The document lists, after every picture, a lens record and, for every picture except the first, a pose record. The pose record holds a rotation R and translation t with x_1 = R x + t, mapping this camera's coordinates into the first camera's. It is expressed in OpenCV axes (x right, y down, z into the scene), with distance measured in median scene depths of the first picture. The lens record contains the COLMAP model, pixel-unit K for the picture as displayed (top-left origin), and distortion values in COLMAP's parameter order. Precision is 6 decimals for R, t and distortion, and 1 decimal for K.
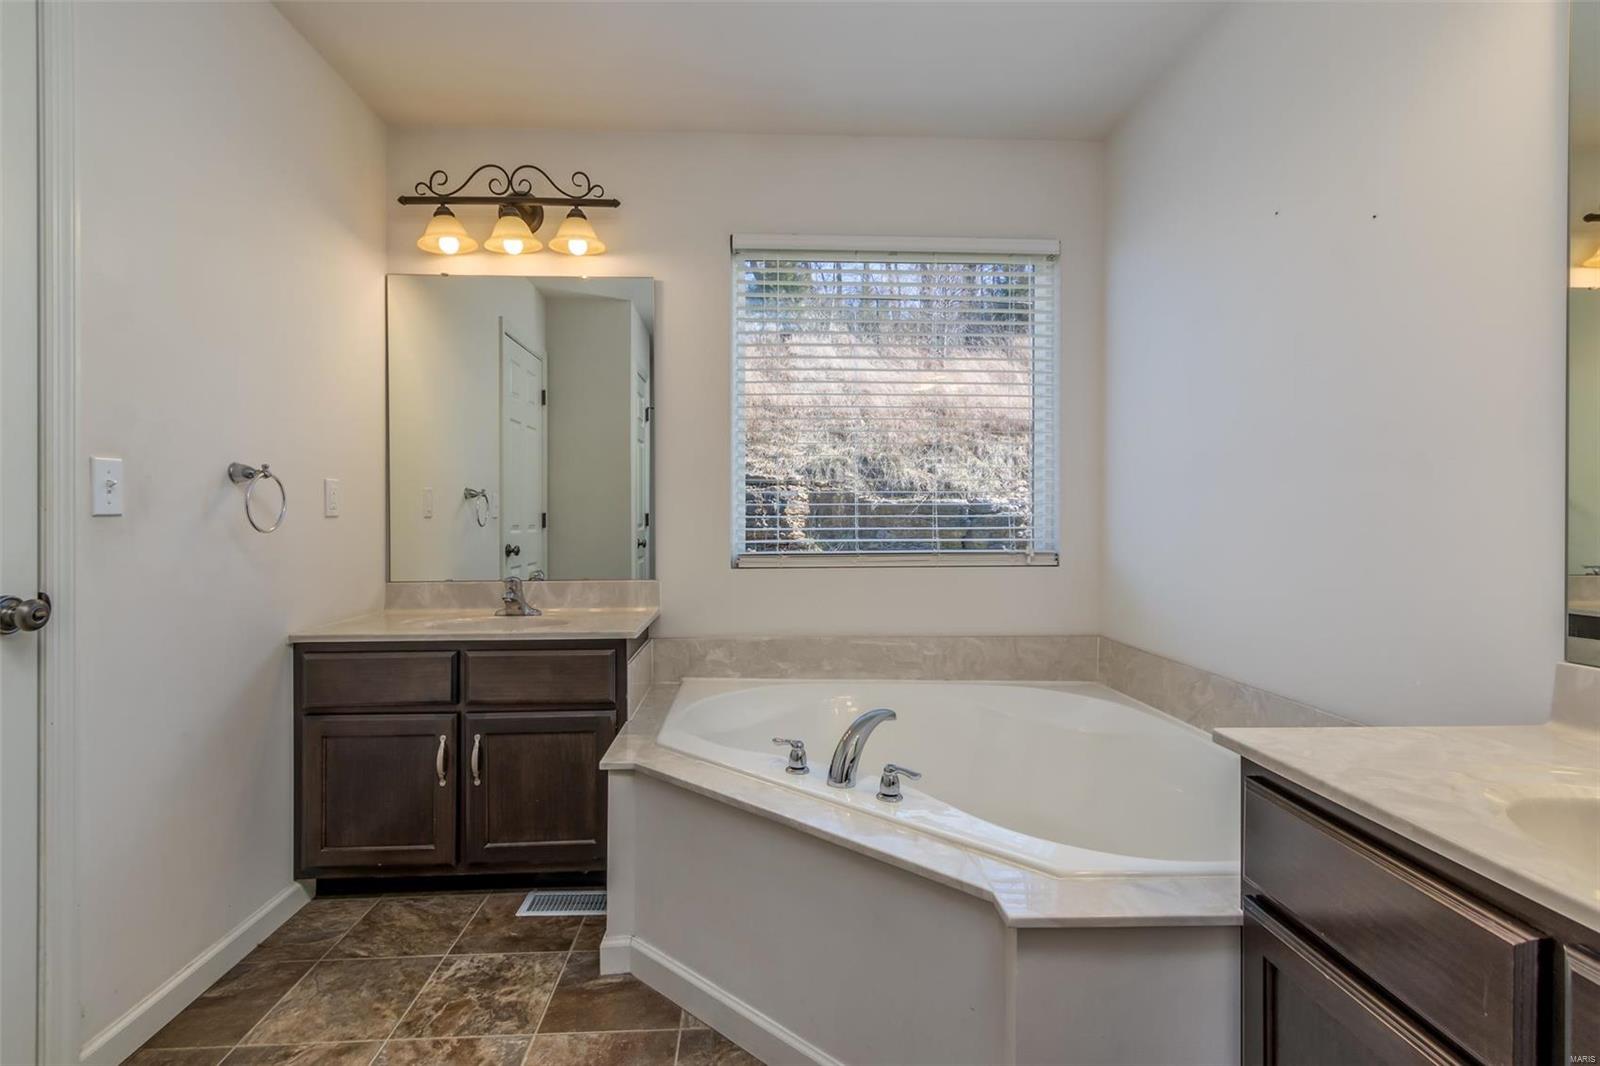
lens RADIAL K [[746.6, 0, 817.4], [0, 746.6, 526.7], [0, 0, 1]] dist [0.009773, -0.001324]
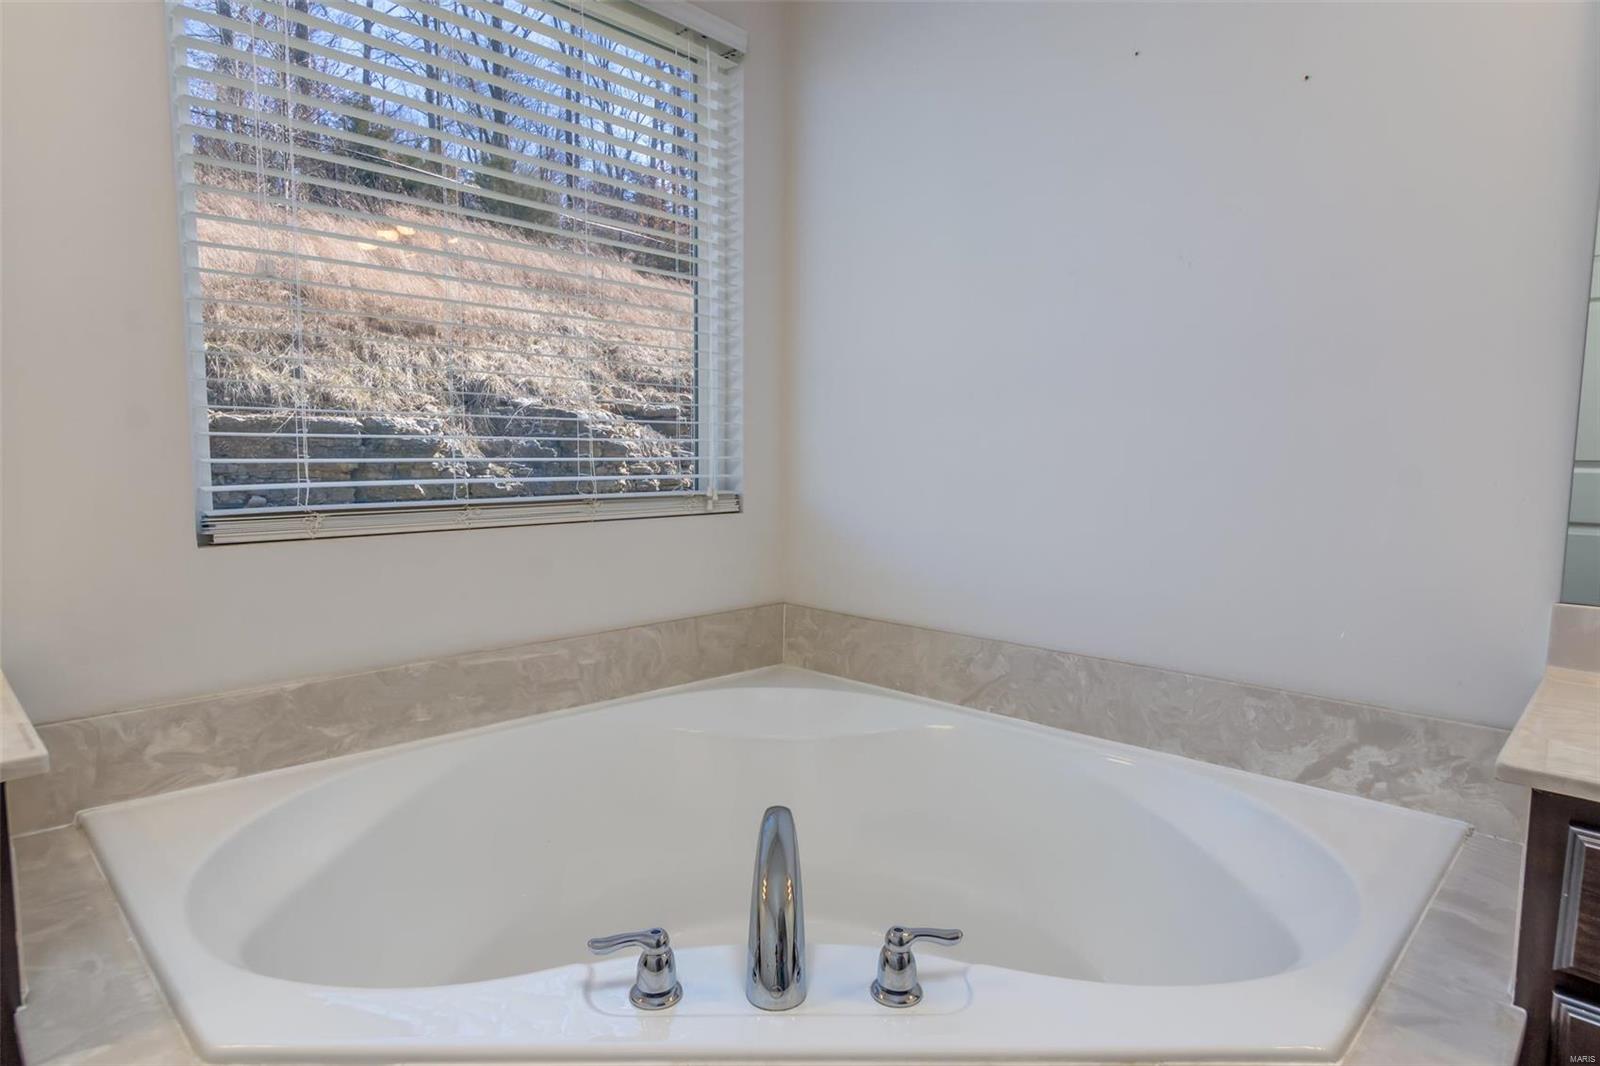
lens RADIAL K [[855.1, 0, 787.7], [0, 855.1, 536.3], [0, 0, 1]] dist [0.011295, -0.003554]
pose [[0.747259, -0.058596, 0.661944, -0.186834], [-0.003519, 0.995742, 0.092118, -0.000271], [-0.664523, -0.071165, 0.743871, 0.361847]]
